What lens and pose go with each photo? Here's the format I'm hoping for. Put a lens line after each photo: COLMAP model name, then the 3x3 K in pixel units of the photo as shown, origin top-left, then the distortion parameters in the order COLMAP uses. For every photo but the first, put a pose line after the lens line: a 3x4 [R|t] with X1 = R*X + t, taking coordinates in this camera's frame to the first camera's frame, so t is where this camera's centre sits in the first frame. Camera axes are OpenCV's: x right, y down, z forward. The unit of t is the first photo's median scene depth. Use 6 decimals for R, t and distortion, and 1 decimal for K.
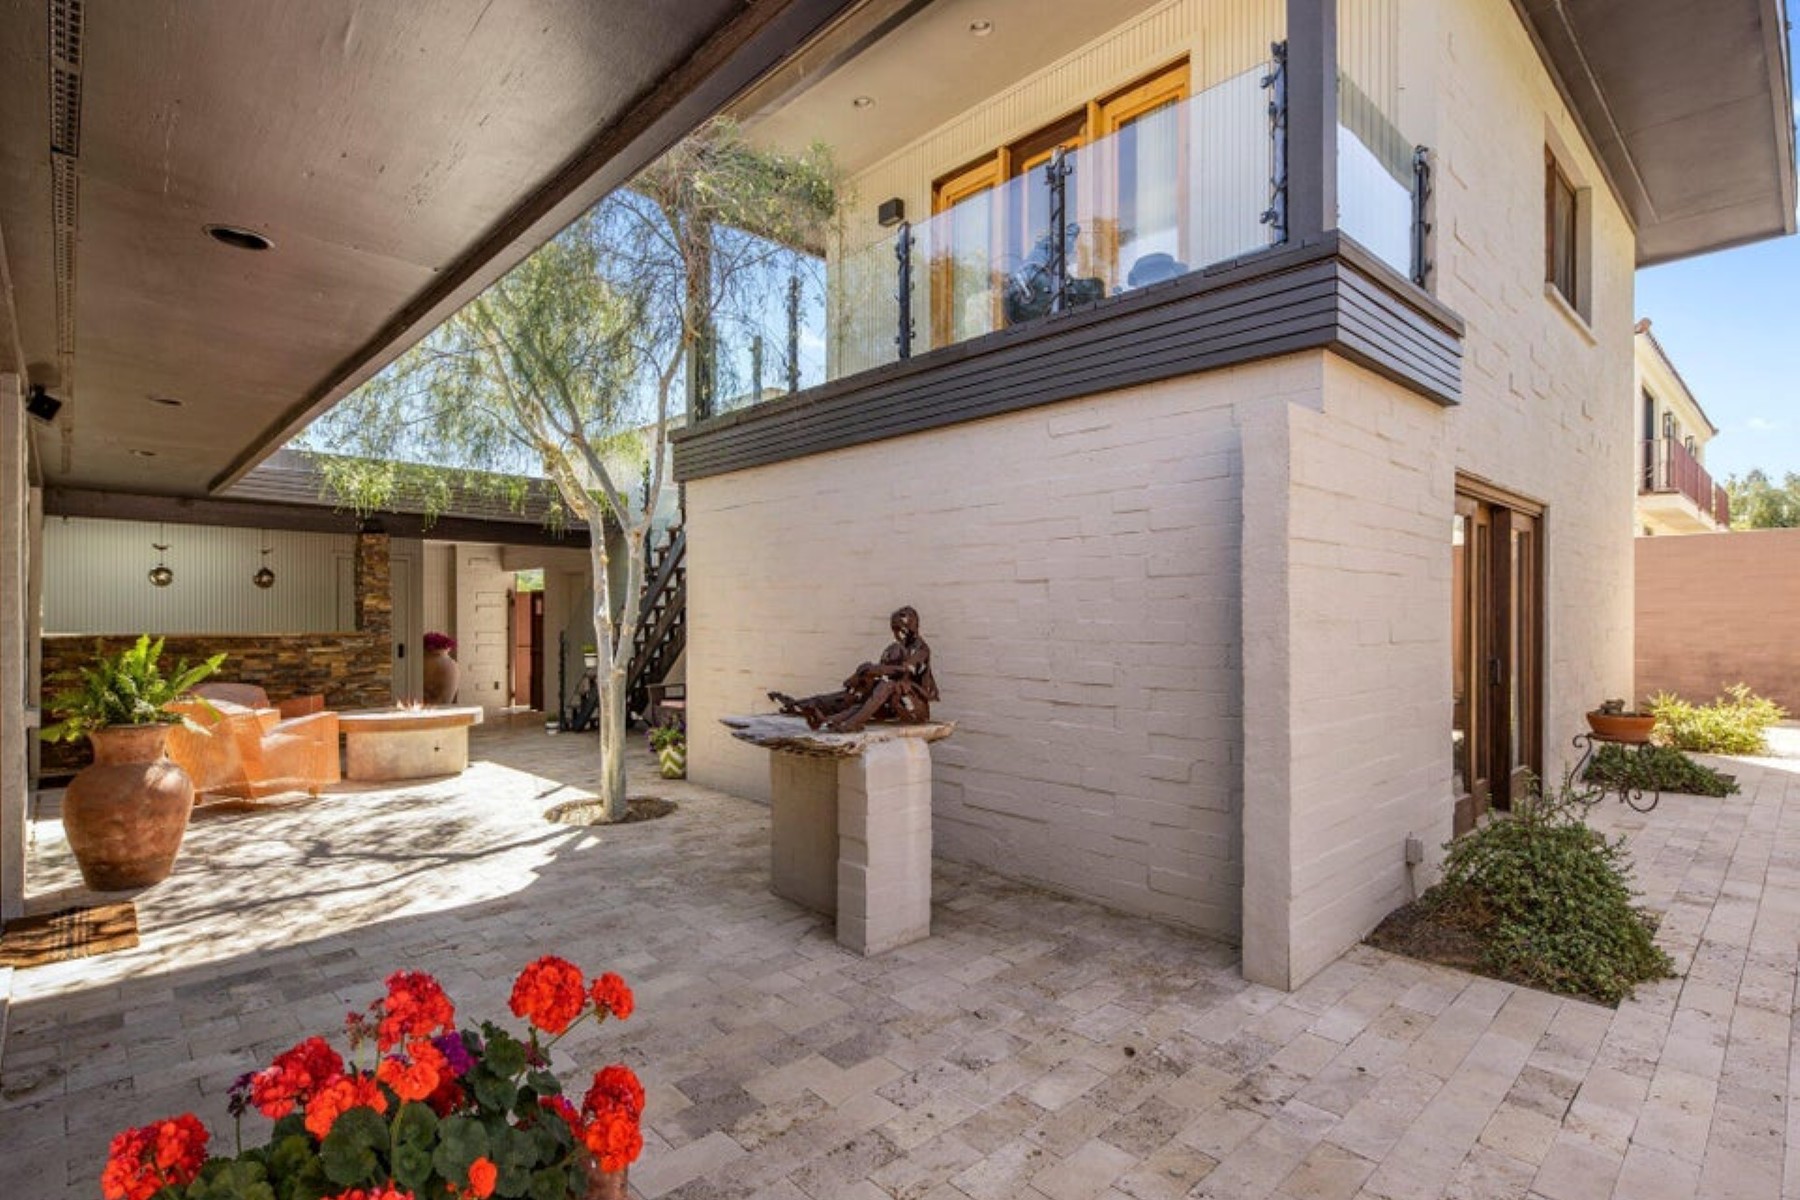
lens RADIAL K [[884.9, 0, 904.7], [0, 884.9, 612.6], [0, 0, 1]] dist [0.003441, -0.001798]
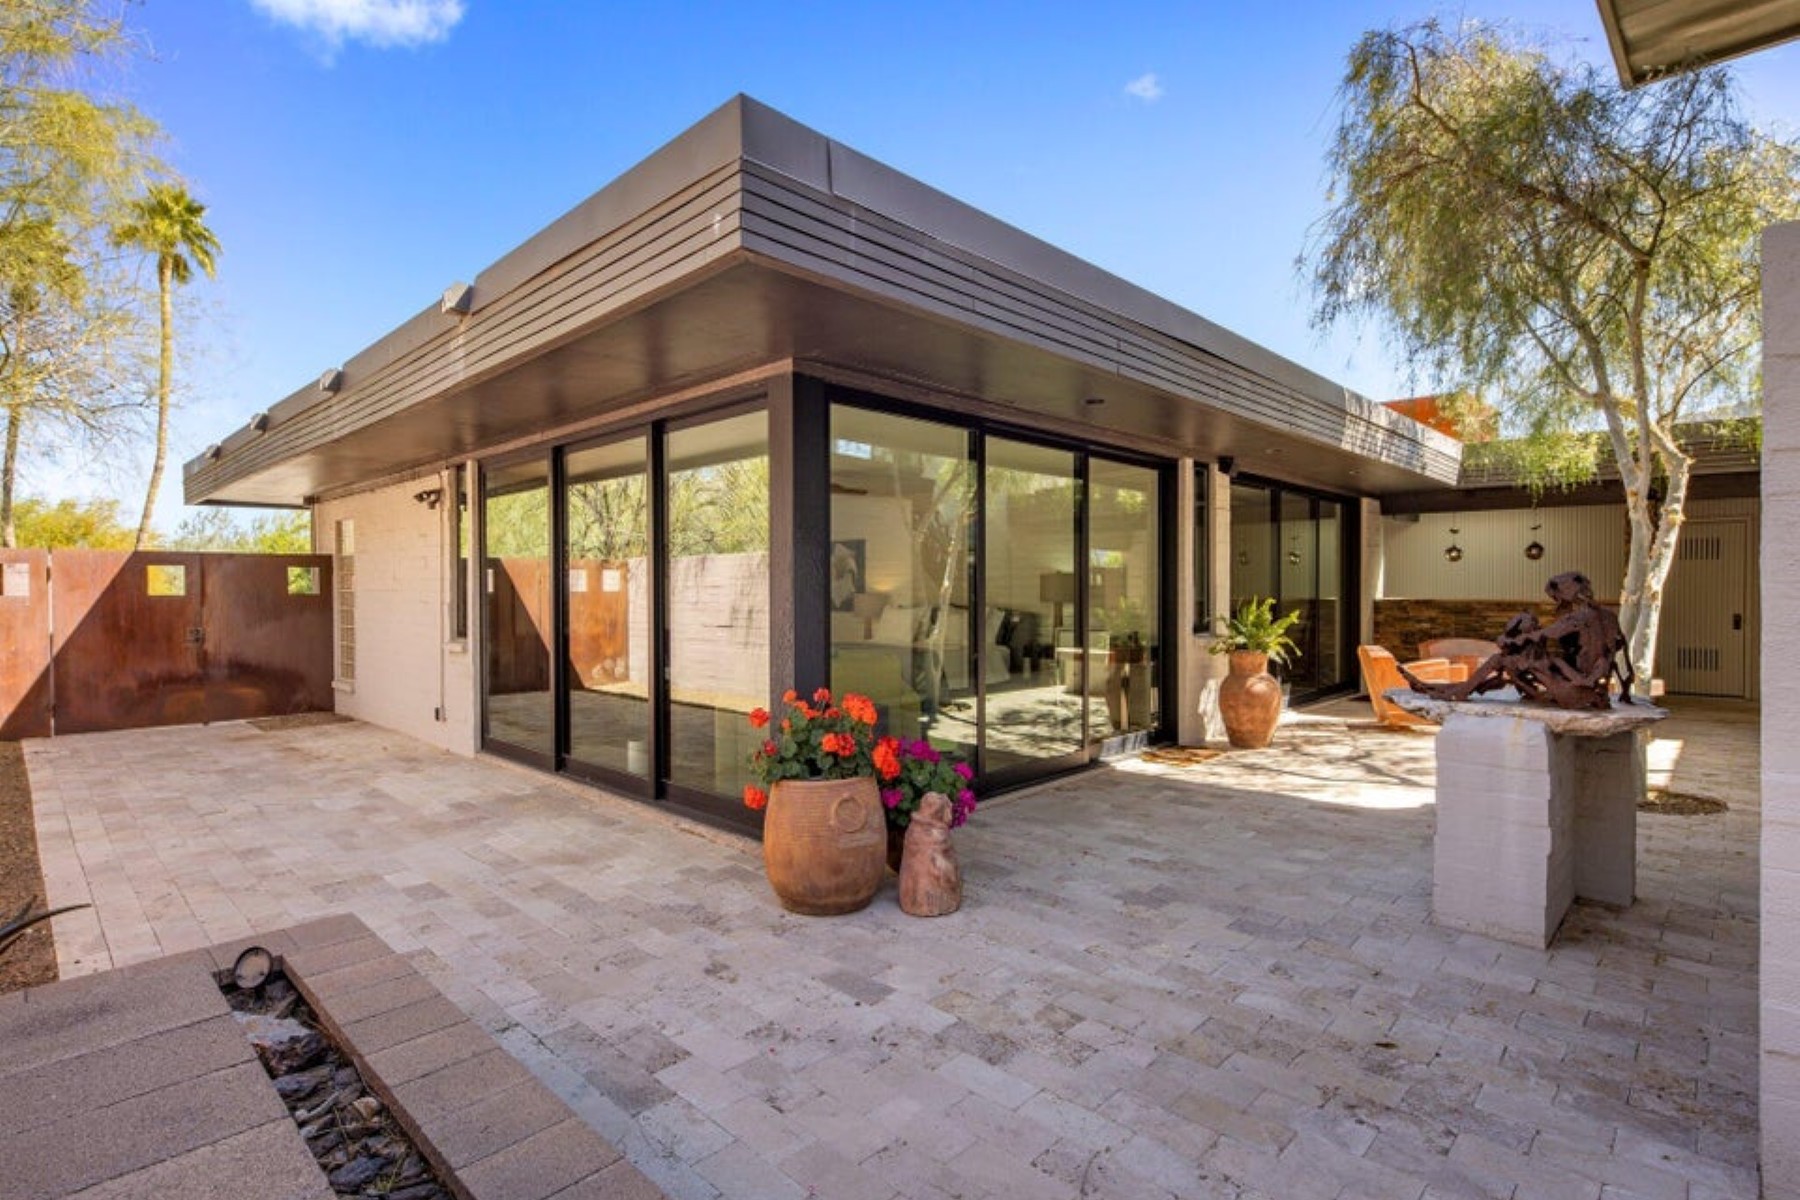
lens RADIAL K [[884.9, 0, 904.8], [0, 884.9, 595.5], [0, 0, 1]] dist [0.003441, -0.001798]
pose [[0.039025, 0.009696, -0.999191, 1.060054], [0.006693, 0.999928, 0.009965, 0.002533], [0.999216, -0.007076, 0.038957, 0.409267]]
